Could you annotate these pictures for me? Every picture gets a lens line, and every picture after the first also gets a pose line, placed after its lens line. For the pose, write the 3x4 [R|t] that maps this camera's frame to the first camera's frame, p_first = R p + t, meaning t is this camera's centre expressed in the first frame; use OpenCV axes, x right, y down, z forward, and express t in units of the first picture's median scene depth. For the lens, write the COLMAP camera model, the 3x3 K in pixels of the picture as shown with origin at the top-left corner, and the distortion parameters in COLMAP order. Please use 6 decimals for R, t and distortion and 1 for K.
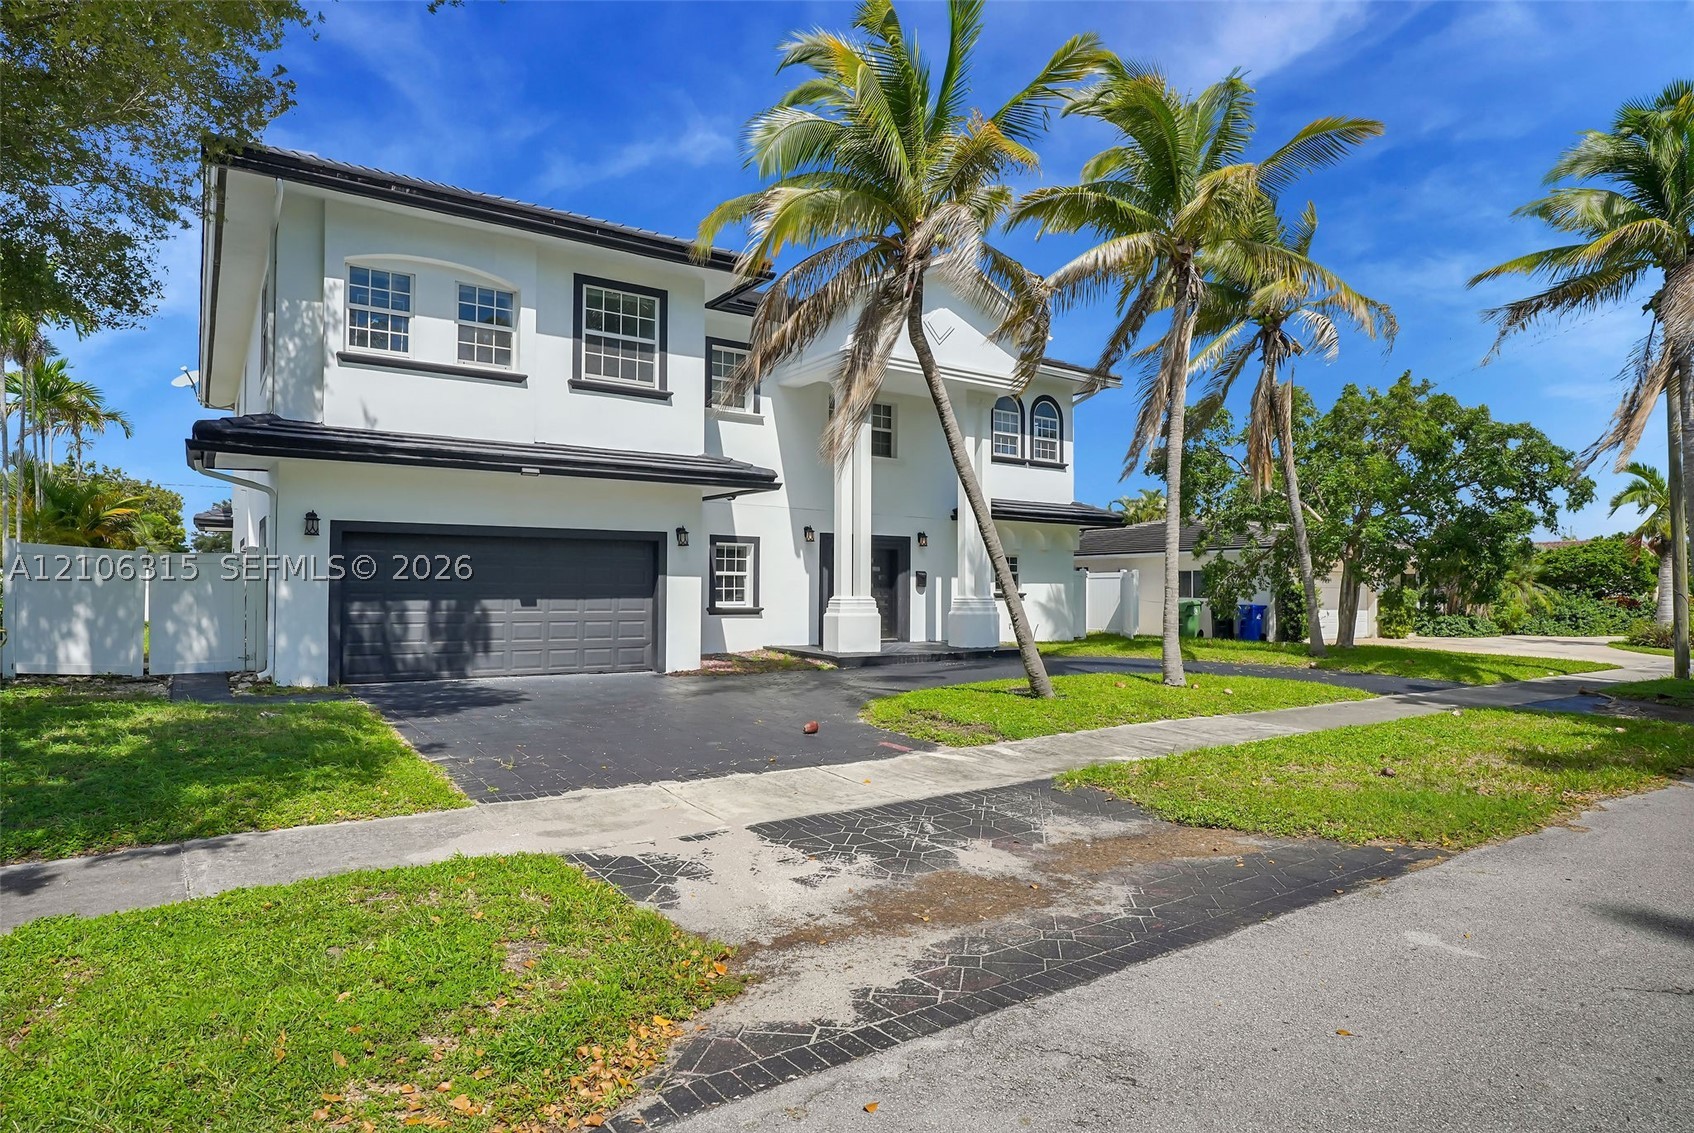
lens RADIAL K [[932.0, 0, 847.0], [0, 932.0, 566.5], [0, 0, 1]] dist [0.002520, -0.000398]
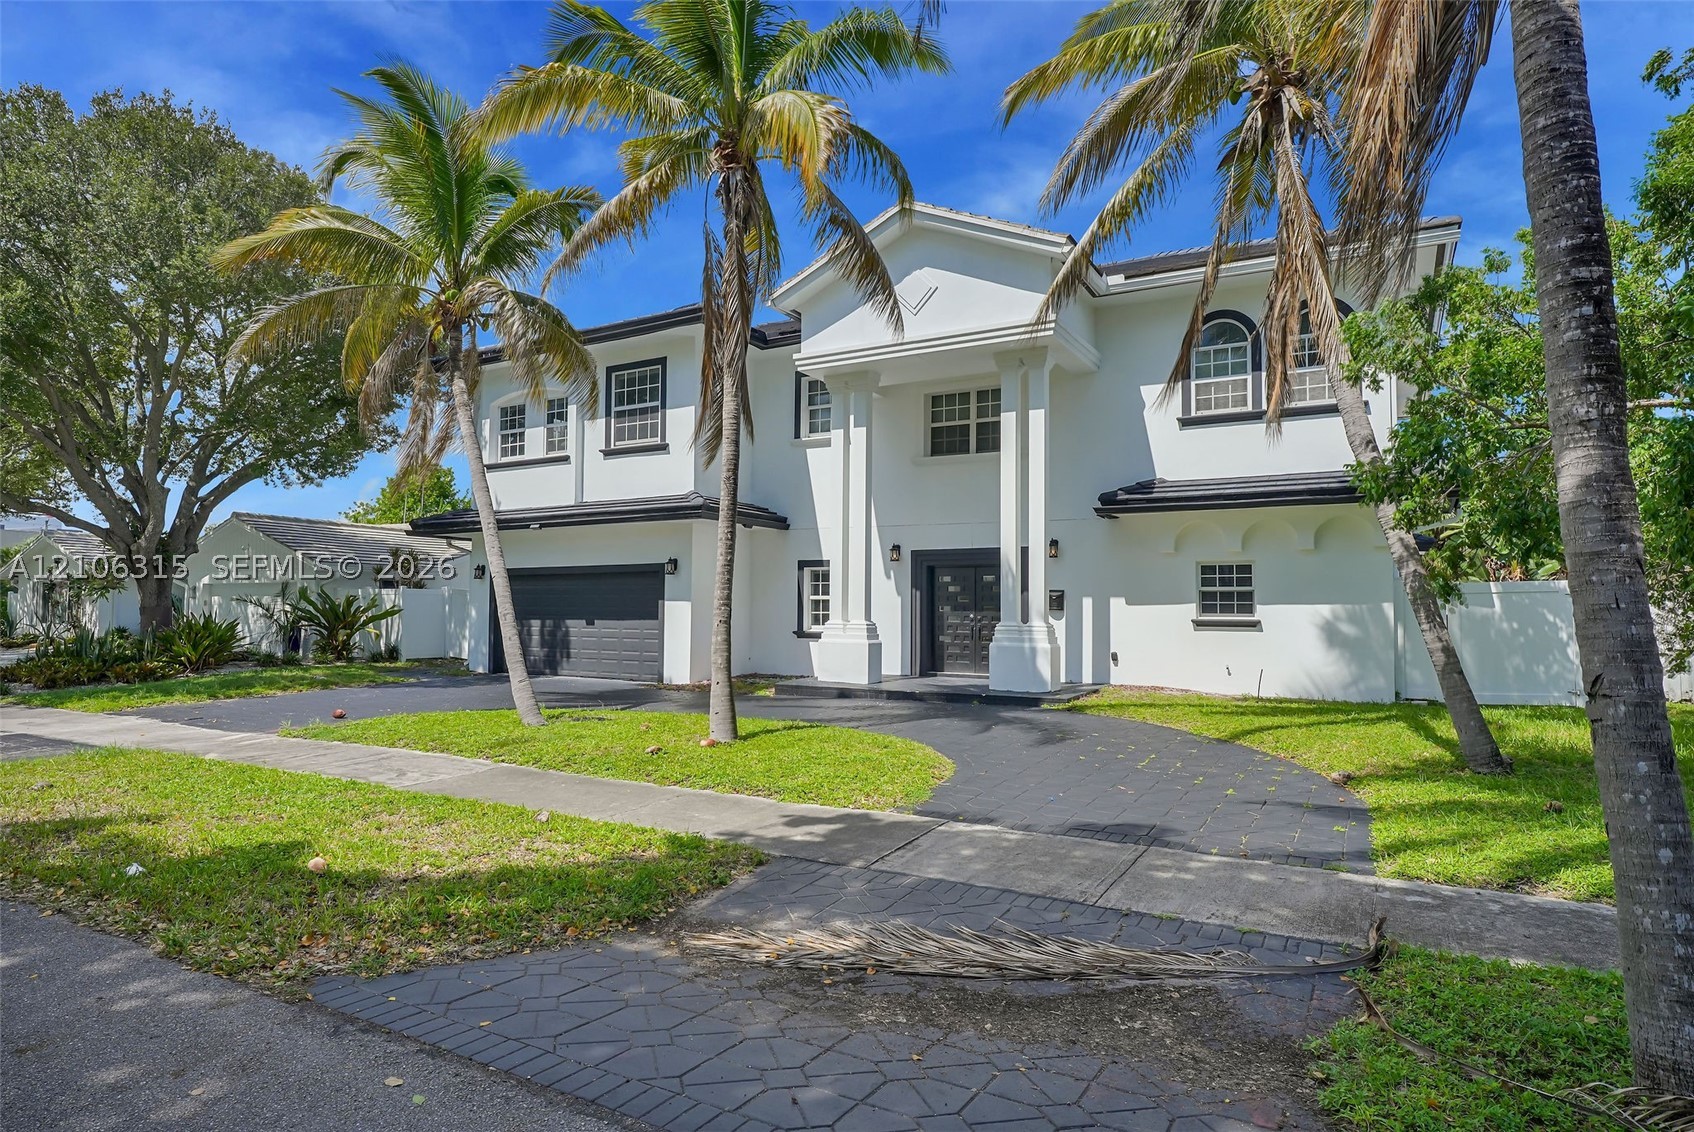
lens RADIAL K [[932.0, 0, 847.0], [0, 932.0, 566.0], [0, 0, 1]] dist [0.002520, -0.000398]
pose [[0.438073, -0.043448, -0.897889, 0.985024], [0.019106, 0.999056, -0.039022, 0.016494], [0.898736, -0.000061, 0.438489, 0.724524]]
